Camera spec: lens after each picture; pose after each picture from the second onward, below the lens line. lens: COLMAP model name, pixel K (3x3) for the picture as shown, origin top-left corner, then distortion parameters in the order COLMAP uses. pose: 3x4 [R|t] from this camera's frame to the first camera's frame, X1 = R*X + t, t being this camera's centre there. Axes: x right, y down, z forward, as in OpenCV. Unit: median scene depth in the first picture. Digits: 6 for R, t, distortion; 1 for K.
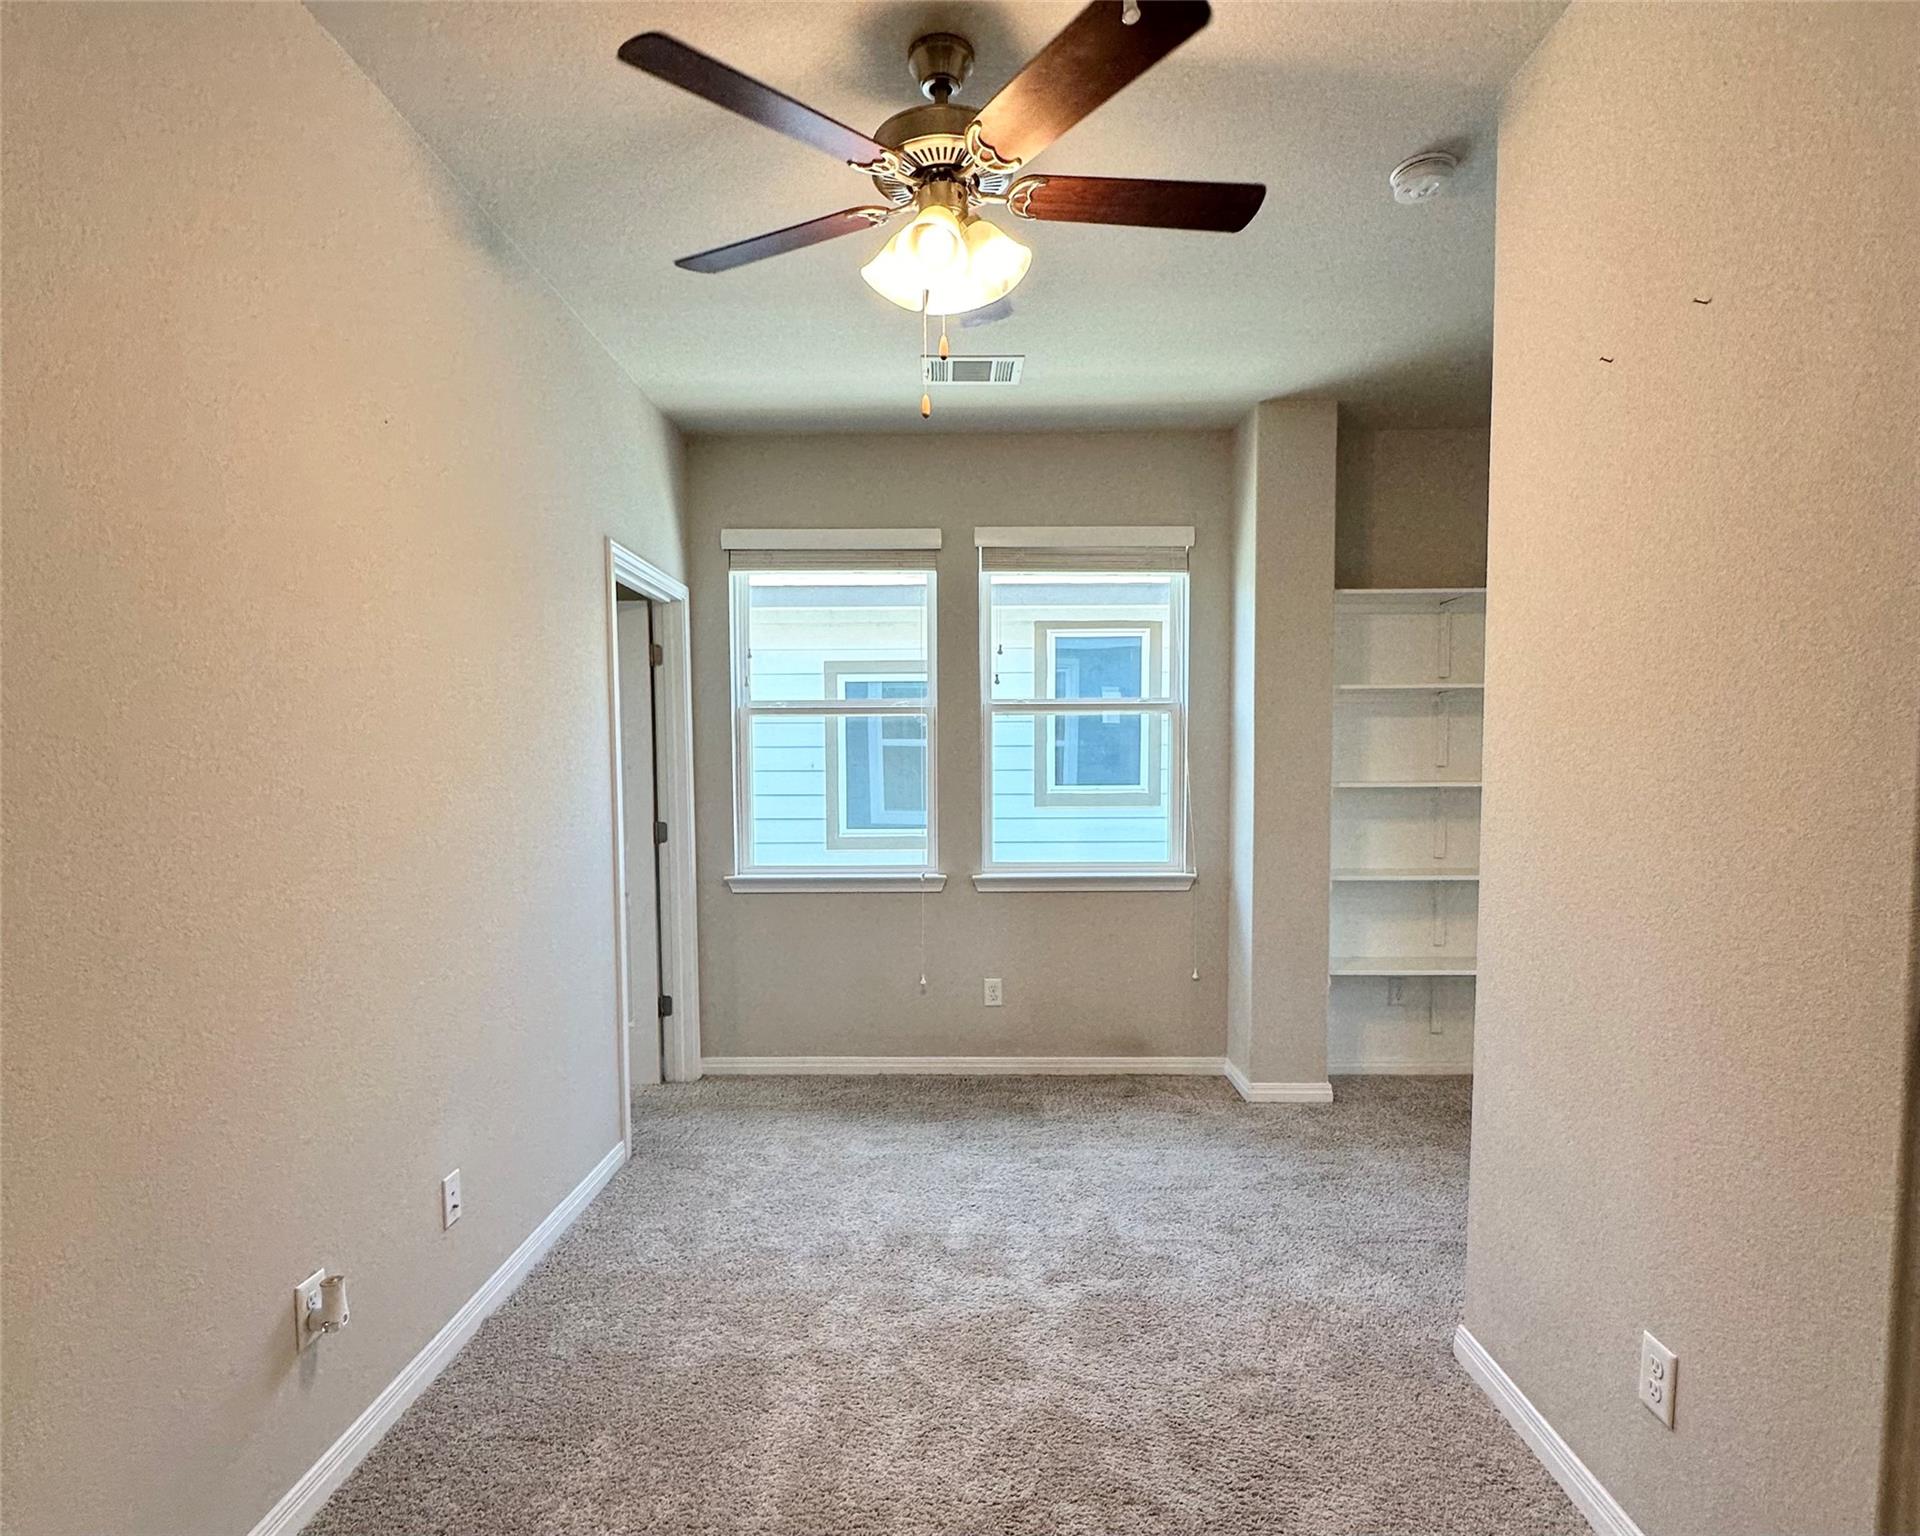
lens RADIAL K [[1020.9, 0, 952.0], [0, 1020.9, 760.7], [0, 0, 1]] dist [-0.004952, 0.001937]
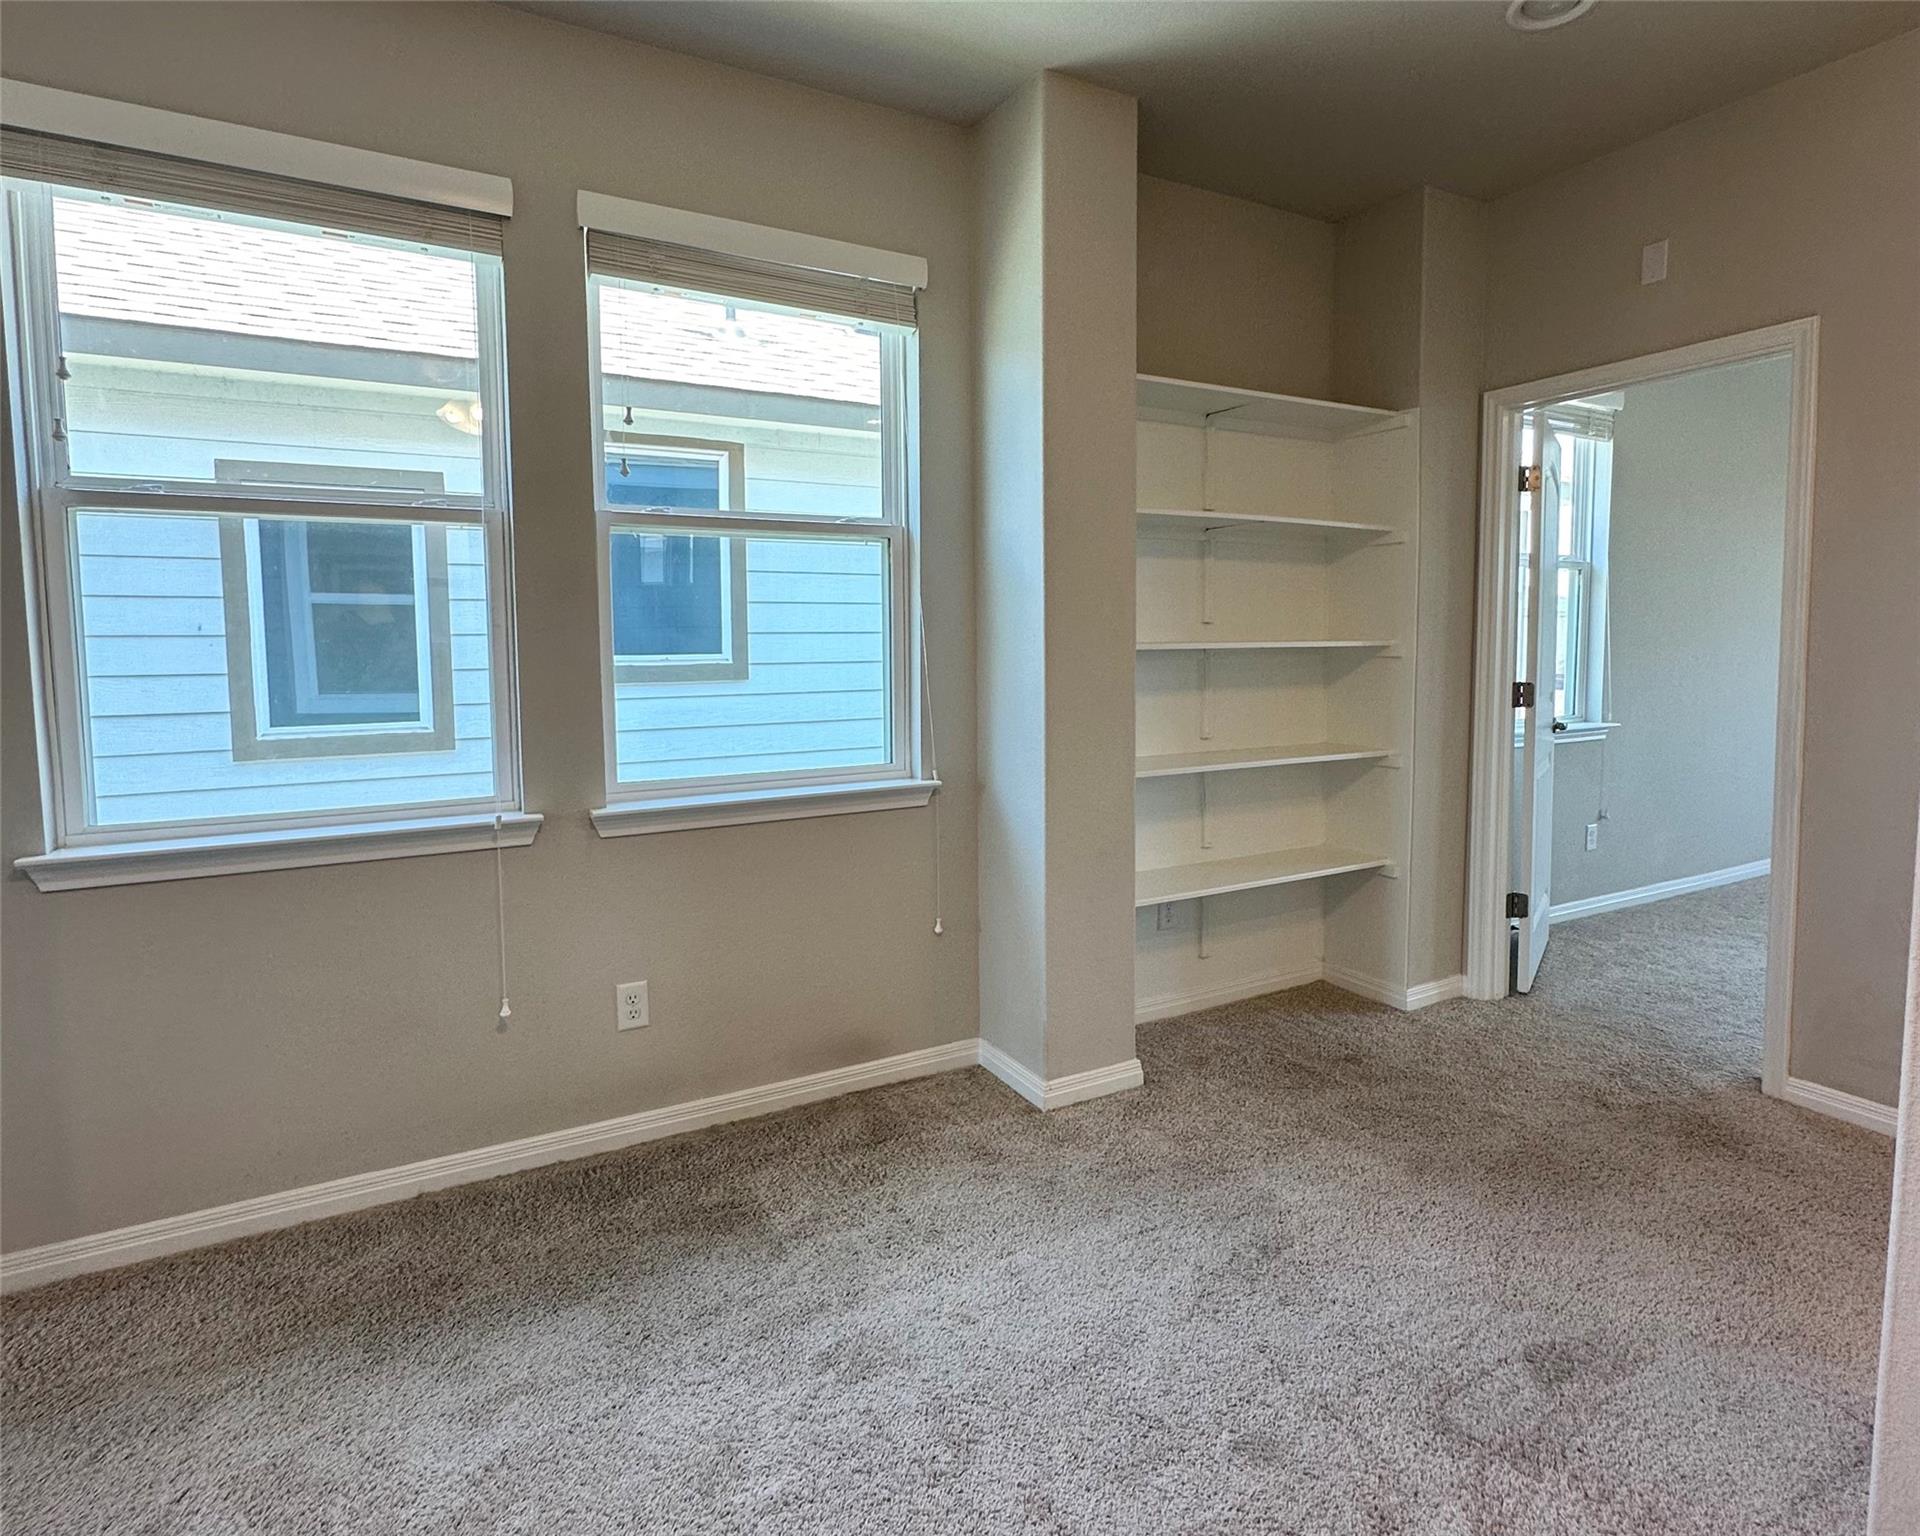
lens RADIAL K [[1020.9, 0, 957.9], [0, 1020.9, 694.7], [0, 0, 1]] dist [-0.004952, 0.001937]
pose [[0.865924, -0.029937, 0.499279, -0.085682], [-0.000804, 0.998123, 0.061244, 0.012587], [-0.500175, -0.053434, 0.864274, 0.412969]]
